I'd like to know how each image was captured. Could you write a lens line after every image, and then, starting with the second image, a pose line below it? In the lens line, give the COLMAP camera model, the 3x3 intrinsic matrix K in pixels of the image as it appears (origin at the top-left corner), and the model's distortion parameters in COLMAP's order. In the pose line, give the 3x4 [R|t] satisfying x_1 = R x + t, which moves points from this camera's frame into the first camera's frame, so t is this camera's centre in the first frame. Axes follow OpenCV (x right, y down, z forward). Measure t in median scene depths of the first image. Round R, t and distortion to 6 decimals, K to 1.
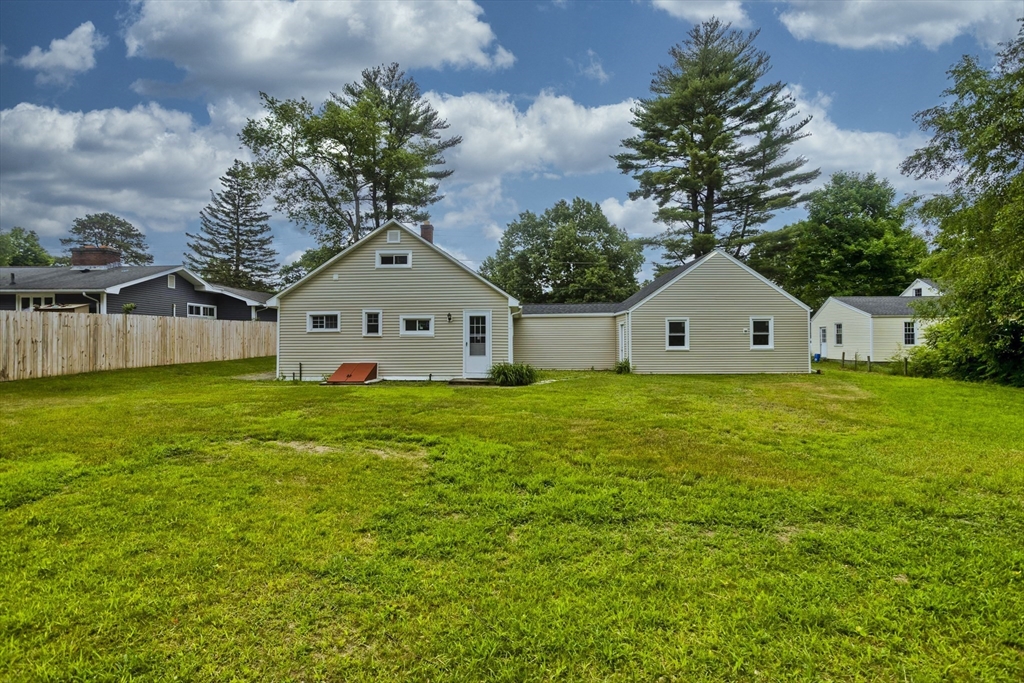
lens RADIAL K [[485.3, 0, 507.0], [0, 485.3, 338.3], [0, 0, 1]] dist [-0.023303, 0.003762]
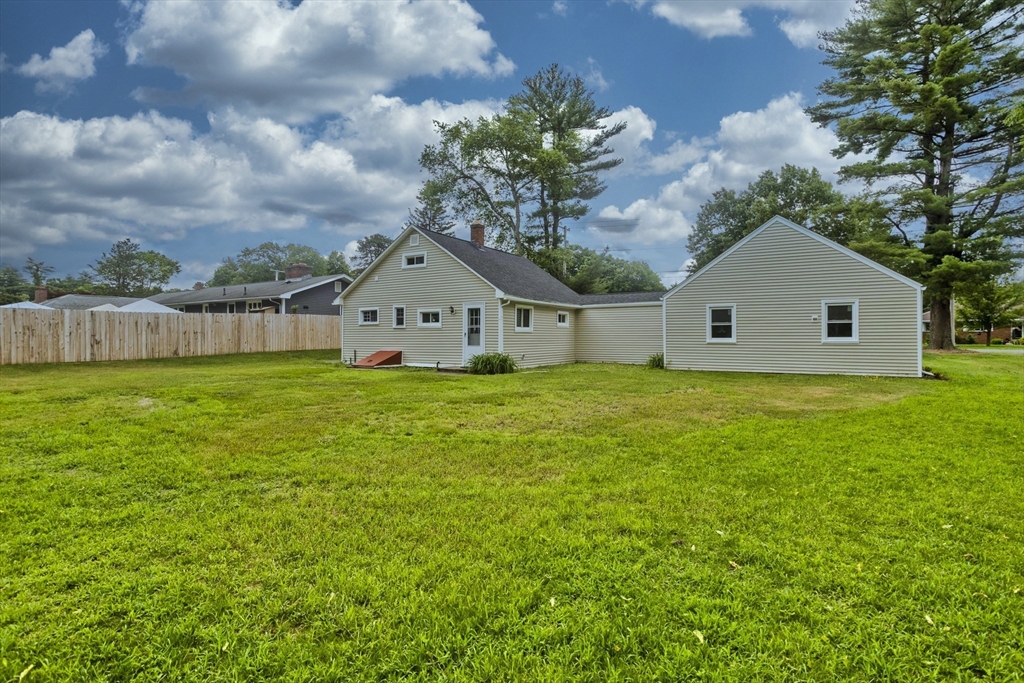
lens RADIAL K [[485.3, 0, 502.8], [0, 485.3, 342.5], [0, 0, 1]] dist [-0.023303, 0.003762]
pose [[0.877080, 0.008643, -0.480266, 0.491457], [0.001654, 0.999778, 0.021013, 0.006665], [0.480341, -0.019224, 0.876871, 0.096675]]
